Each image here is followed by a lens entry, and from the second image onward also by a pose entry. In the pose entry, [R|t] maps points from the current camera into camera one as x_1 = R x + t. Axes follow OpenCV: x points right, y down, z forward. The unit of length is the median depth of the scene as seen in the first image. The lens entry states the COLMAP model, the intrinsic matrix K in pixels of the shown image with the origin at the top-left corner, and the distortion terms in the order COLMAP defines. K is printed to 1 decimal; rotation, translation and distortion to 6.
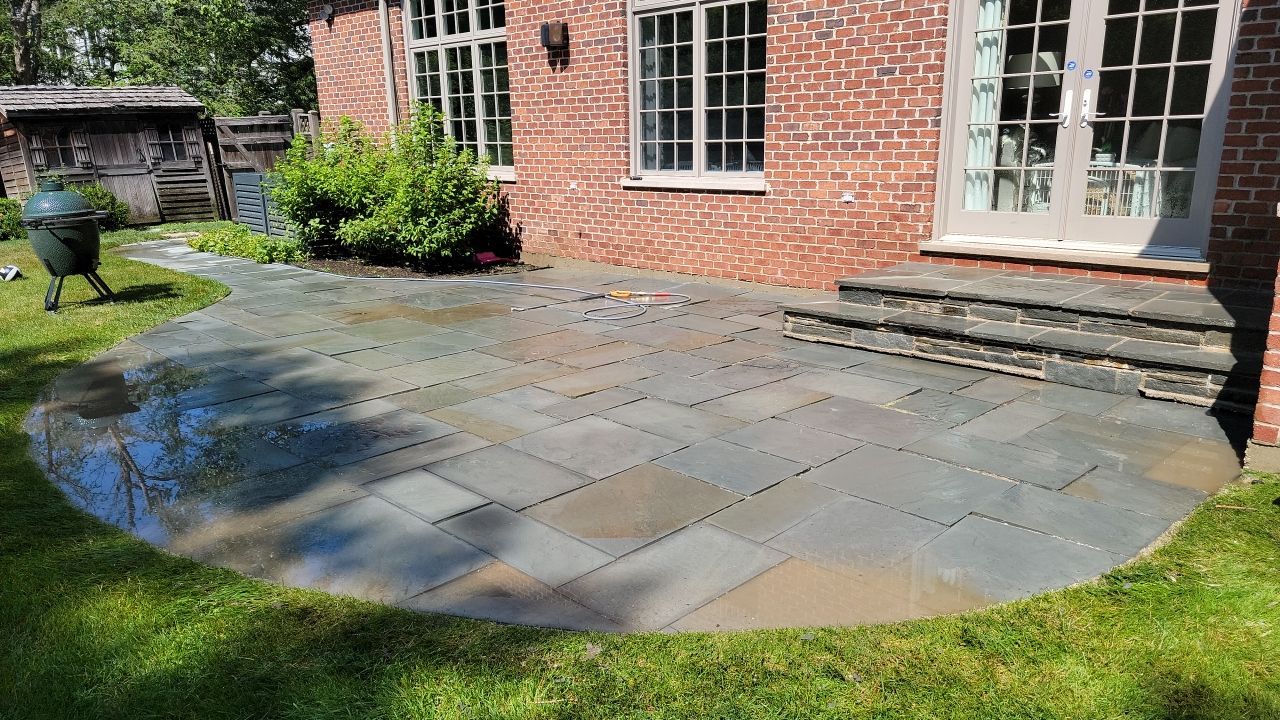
lens RADIAL K [[890.3, 0, 659.2], [0, 890.3, 406.9], [0, 0, 1]] dist [0.055611, -0.040456]
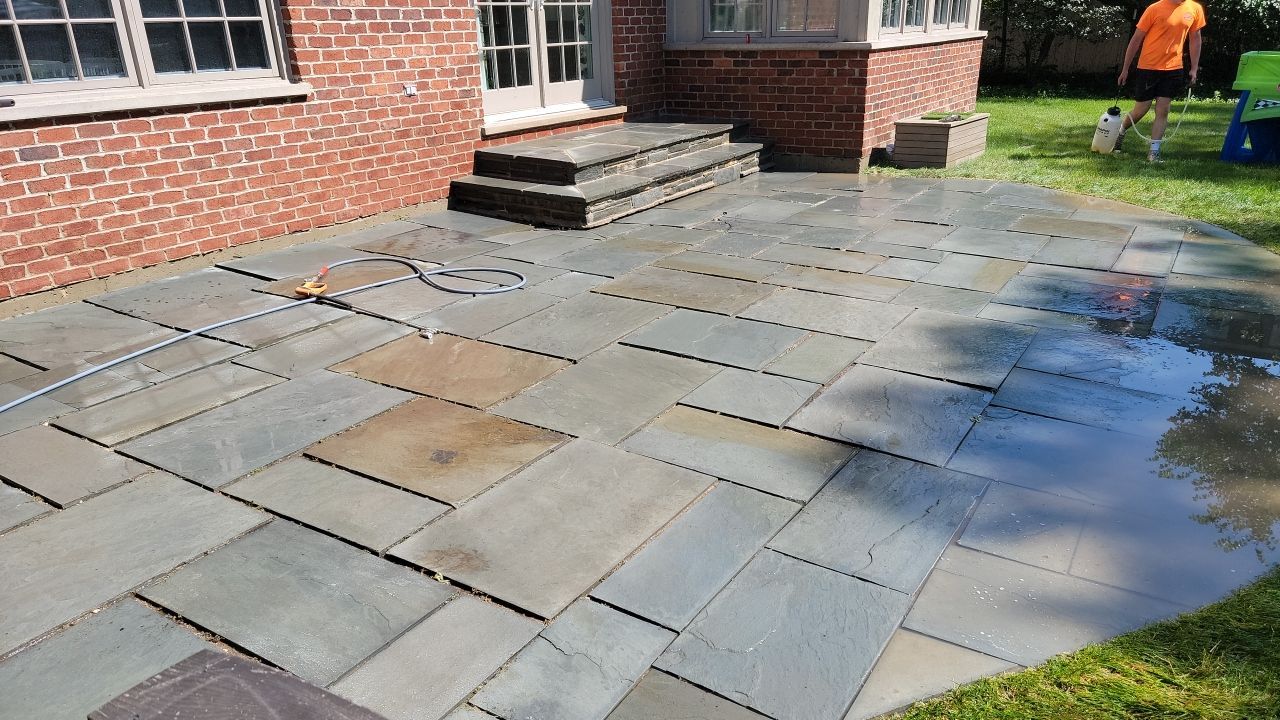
lens RADIAL K [[890.3, 0, 659.2], [0, 890.3, 406.9], [0, 0, 1]] dist [0.055611, -0.040456]
pose [[-0.225152, -0.375259, 0.899159, -0.748547], [0.297967, 0.852121, 0.430239, -0.281672], [-0.927643, 0.364789, -0.080042, 0.983562]]
